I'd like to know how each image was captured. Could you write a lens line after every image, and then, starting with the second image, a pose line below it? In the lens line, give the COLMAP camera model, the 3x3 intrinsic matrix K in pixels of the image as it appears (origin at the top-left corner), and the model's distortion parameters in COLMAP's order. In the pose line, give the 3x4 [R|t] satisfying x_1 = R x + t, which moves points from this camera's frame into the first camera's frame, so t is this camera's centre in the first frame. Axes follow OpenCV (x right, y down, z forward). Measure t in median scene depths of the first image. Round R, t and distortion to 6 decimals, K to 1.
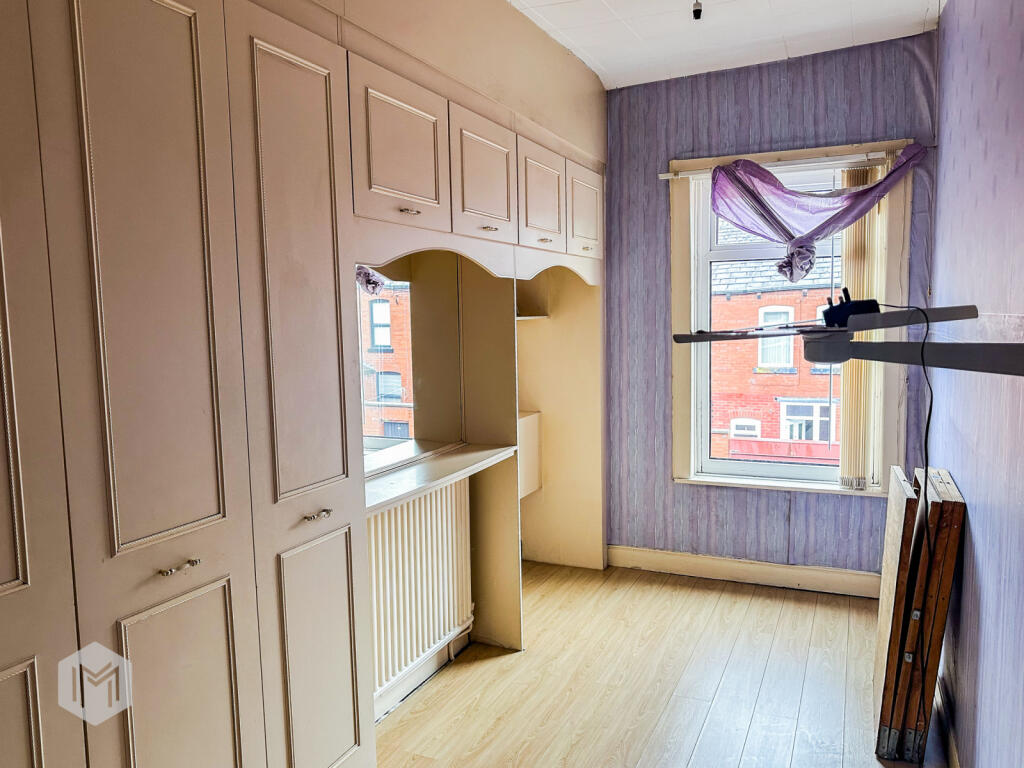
lens RADIAL K [[768.5, 0, 512.0], [0, 768.5, 384.0], [0, 0, 1]] dist [-0.003913, -0.004973]
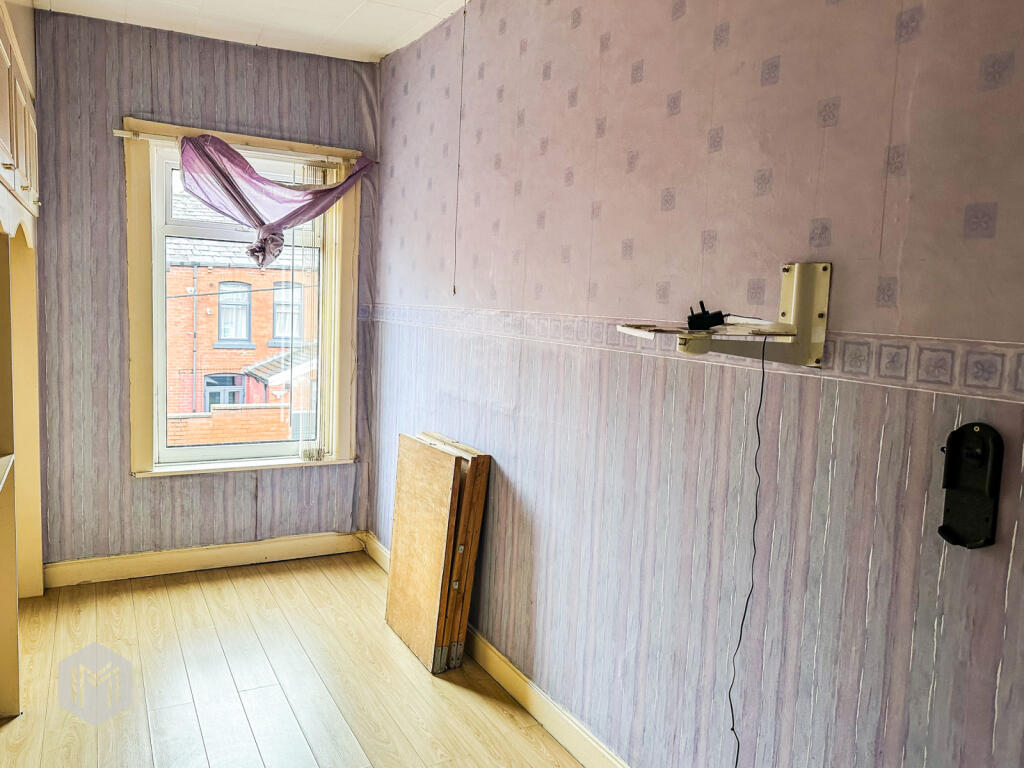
lens RADIAL K [[757.4, 0, 512.0], [0, 757.4, 384.0], [0, 0, 1]] dist [-0.001509, 0.005262]
pose [[0.599566, -0.039792, 0.799335, -0.240066], [0.016439, 0.999165, 0.037410, -0.008079], [-0.800156, -0.009289, 0.599719, 0.116852]]
